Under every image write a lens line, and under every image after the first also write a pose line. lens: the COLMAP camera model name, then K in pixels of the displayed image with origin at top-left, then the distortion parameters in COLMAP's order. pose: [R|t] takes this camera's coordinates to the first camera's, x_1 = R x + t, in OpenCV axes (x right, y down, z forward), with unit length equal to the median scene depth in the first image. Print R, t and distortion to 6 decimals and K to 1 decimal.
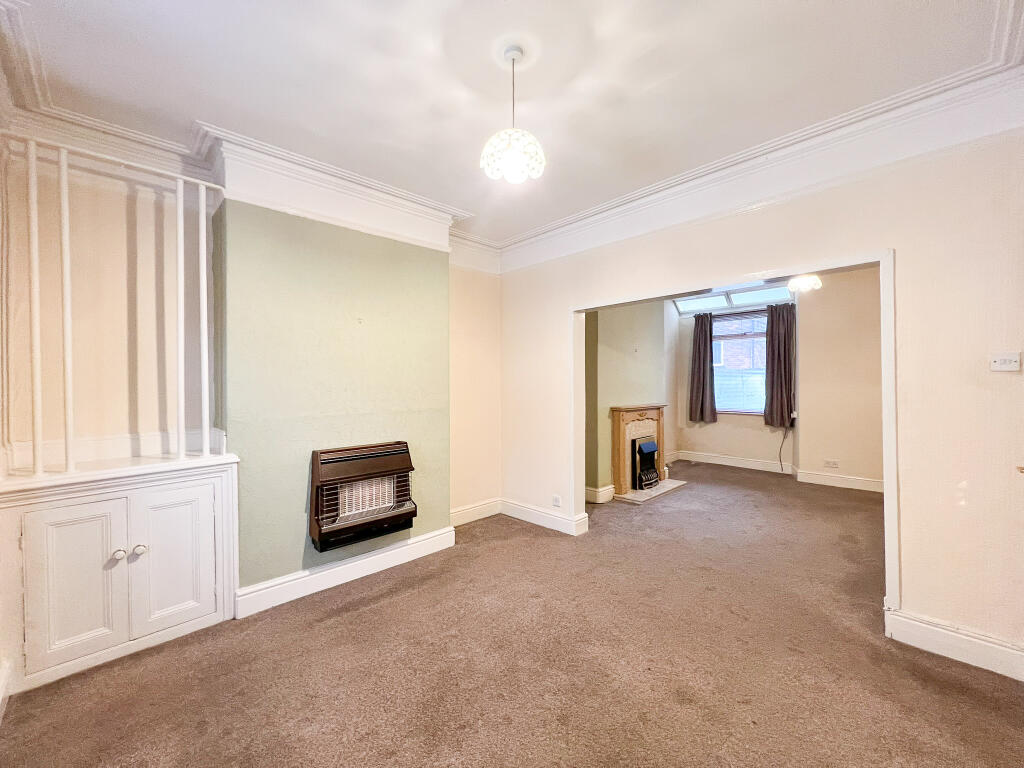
lens RADIAL K [[414.0, 0, 511.2], [0, 414.0, 383.9], [0, 0, 1]] dist [-0.002450, -0.000120]
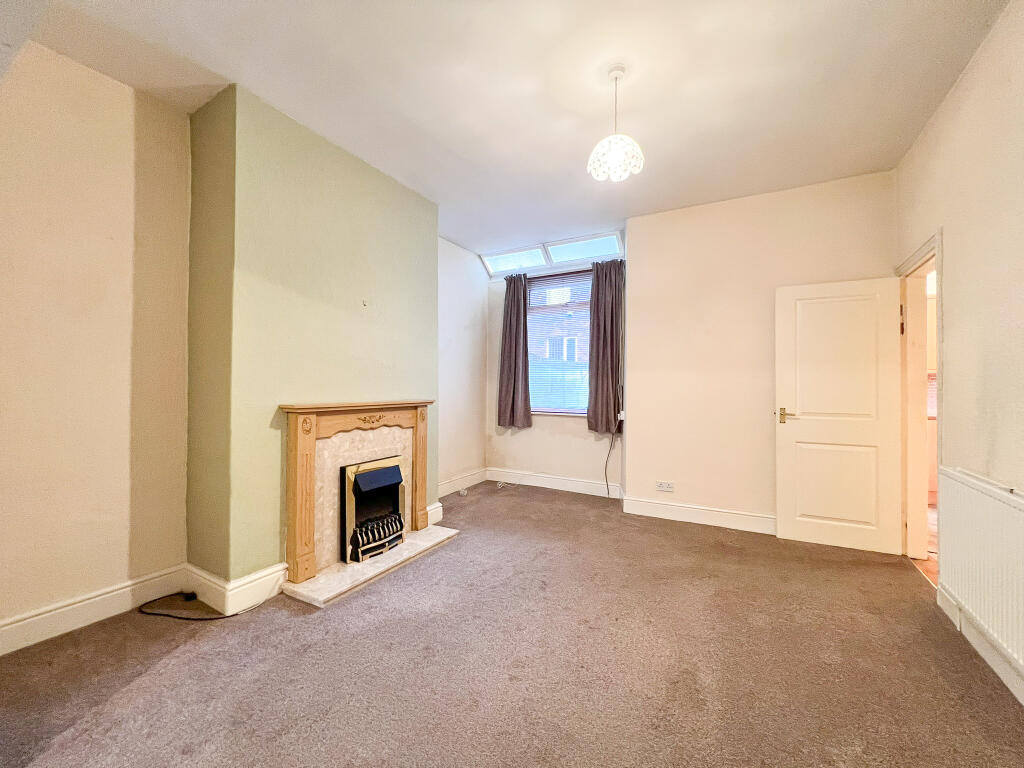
lens RADIAL K [[411.9, 0, 513.1], [0, 411.9, 384.2], [0, 0, 1]] dist [0.000643, -0.000038]
pose [[0.959427, 0.009215, 0.281807, 0.296135], [-0.008288, 0.999956, -0.004481, 0.024480], [-0.281836, 0.001964, 0.959461, 0.362975]]
